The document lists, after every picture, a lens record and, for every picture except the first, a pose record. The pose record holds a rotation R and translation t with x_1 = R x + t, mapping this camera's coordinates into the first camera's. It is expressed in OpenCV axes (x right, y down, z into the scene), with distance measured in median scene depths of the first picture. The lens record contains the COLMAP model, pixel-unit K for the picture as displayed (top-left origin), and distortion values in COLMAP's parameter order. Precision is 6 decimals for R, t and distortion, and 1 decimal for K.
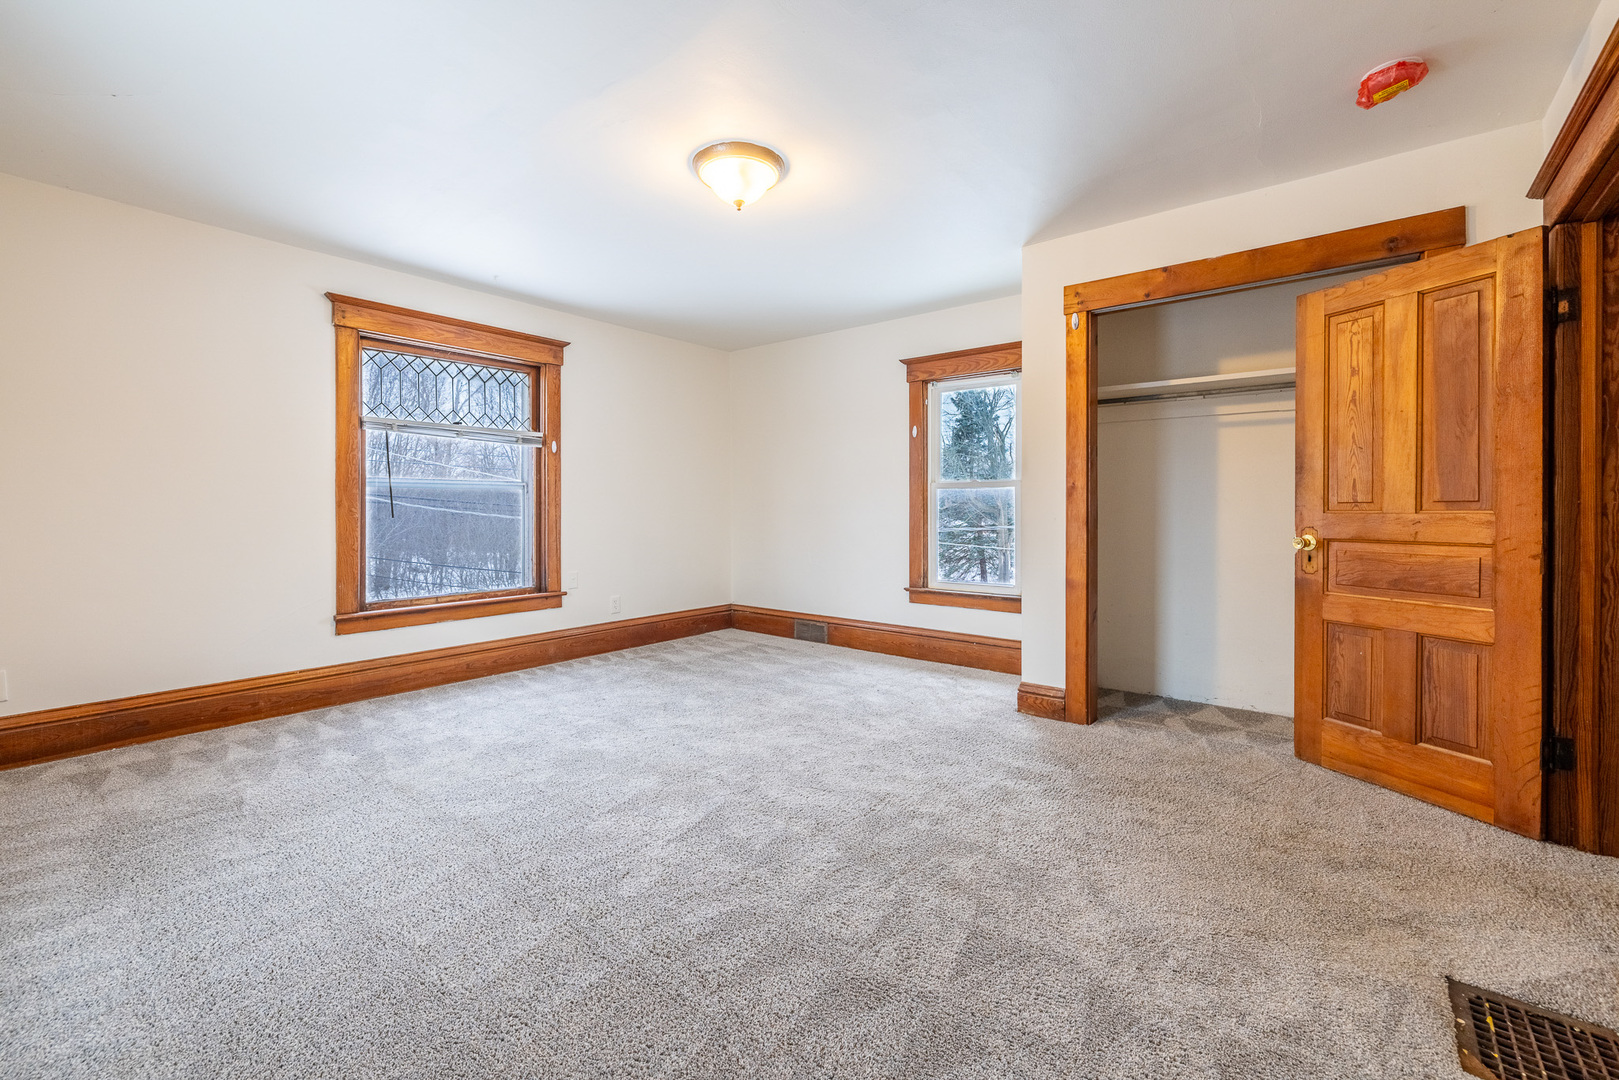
lens RADIAL K [[703.6, 0, 804.5], [0, 703.6, 520.3], [0, 0, 1]] dist [-0.001682, 0.000356]
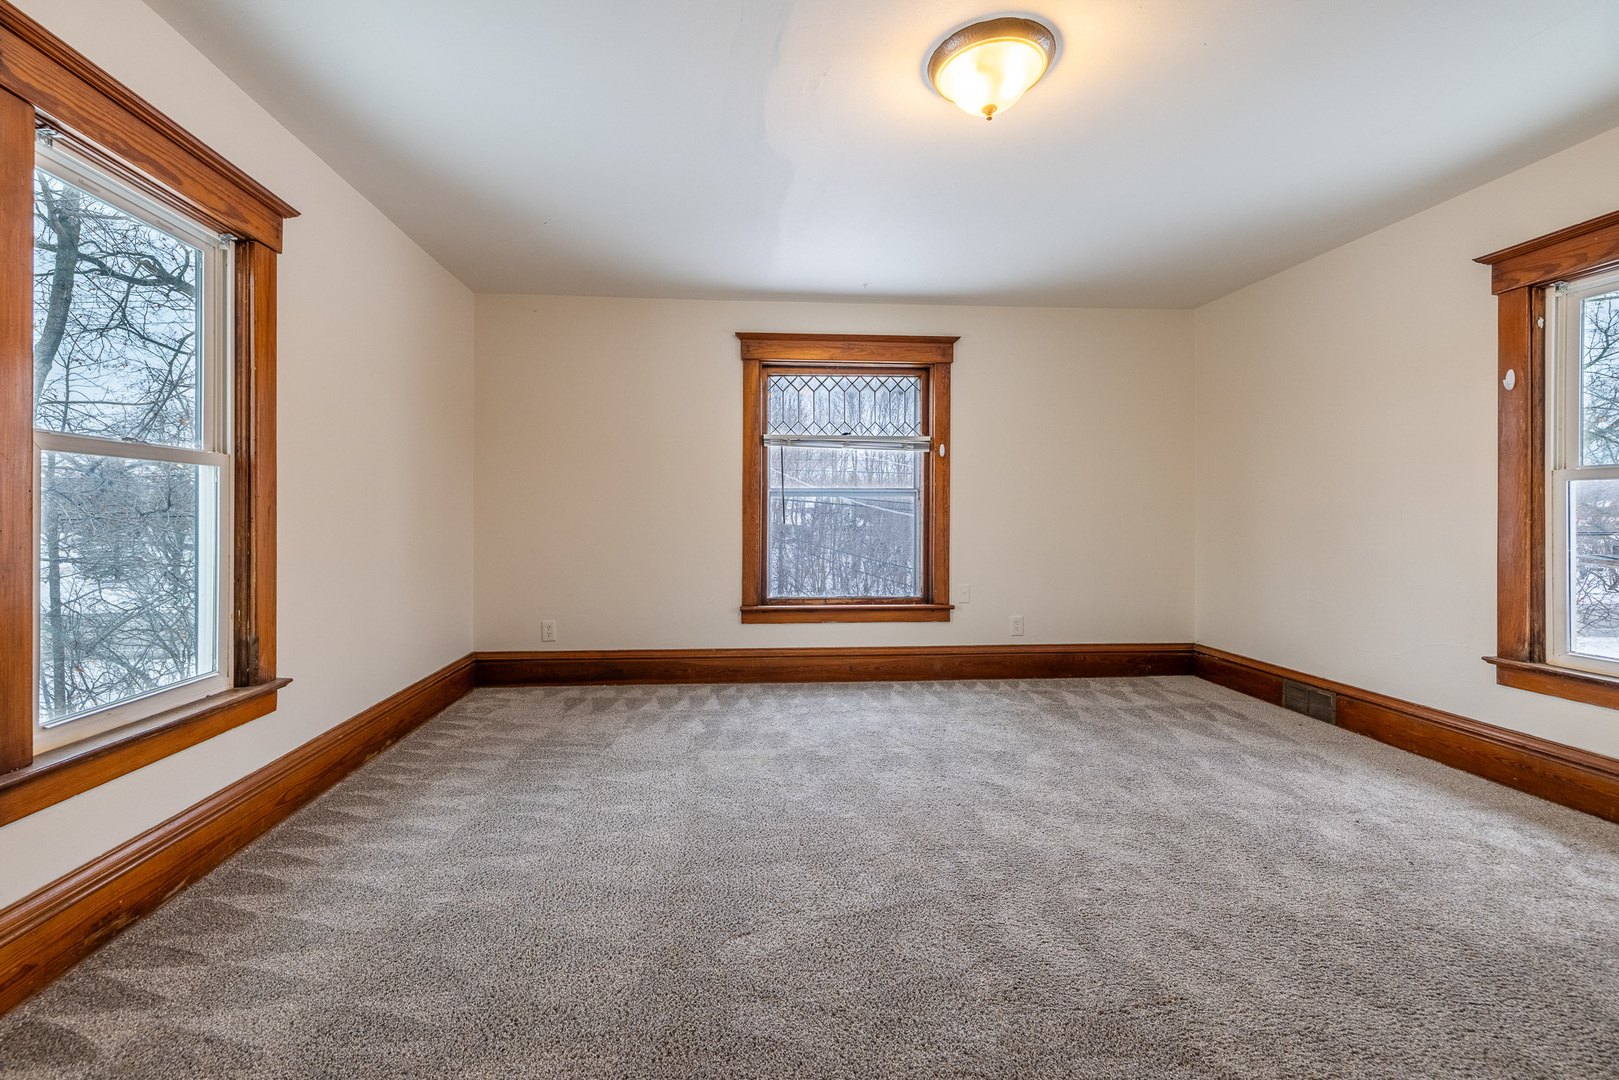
lens RADIAL K [[703.6, 0, 804.5], [0, 703.6, 520.3], [0, 0, 1]] dist [-0.001682, 0.000356]
pose [[0.667368, 0.006325, -0.744701, 0.229768], [-0.015943, 0.999856, -0.005796, -0.002491], [0.744557, 0.015741, 0.667373, 0.243229]]
